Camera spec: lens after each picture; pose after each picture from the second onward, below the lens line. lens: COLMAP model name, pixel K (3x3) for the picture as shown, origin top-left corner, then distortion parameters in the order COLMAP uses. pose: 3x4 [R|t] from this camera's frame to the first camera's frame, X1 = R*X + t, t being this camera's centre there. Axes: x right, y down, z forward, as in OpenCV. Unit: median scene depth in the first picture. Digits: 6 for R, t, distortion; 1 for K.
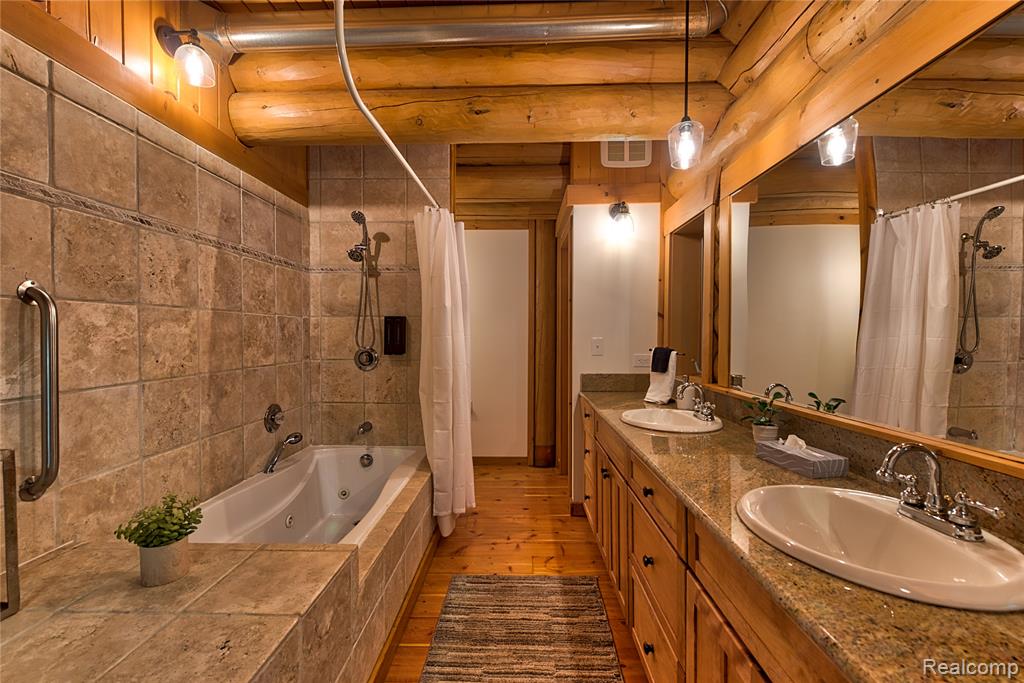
lens RADIAL K [[425.5, 0, 507.9], [0, 425.5, 340.5], [0, 0, 1]] dist [-0.000750, -0.000476]
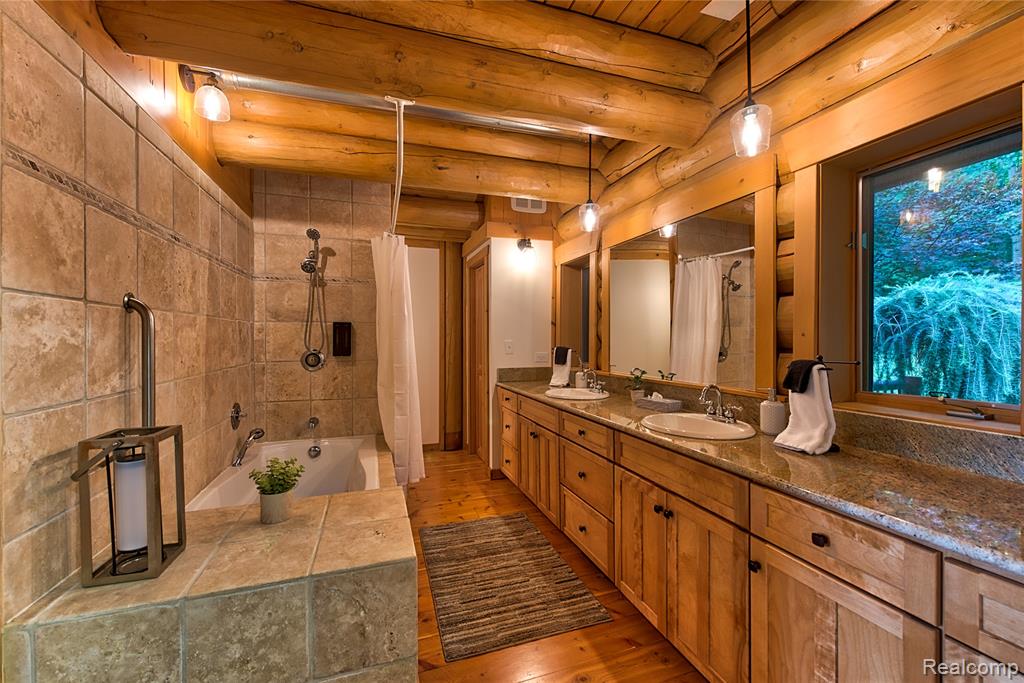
lens RADIAL K [[415.9, 0, 510.0], [0, 415.9, 341.1], [0, 0, 1]] dist [0.001111, -0.000090]
pose [[0.938295, -0.004914, 0.345801, -0.239030], [0.008078, 0.999938, -0.007709, 0.005712], [-0.345742, 0.010027, 0.938276, -0.206019]]
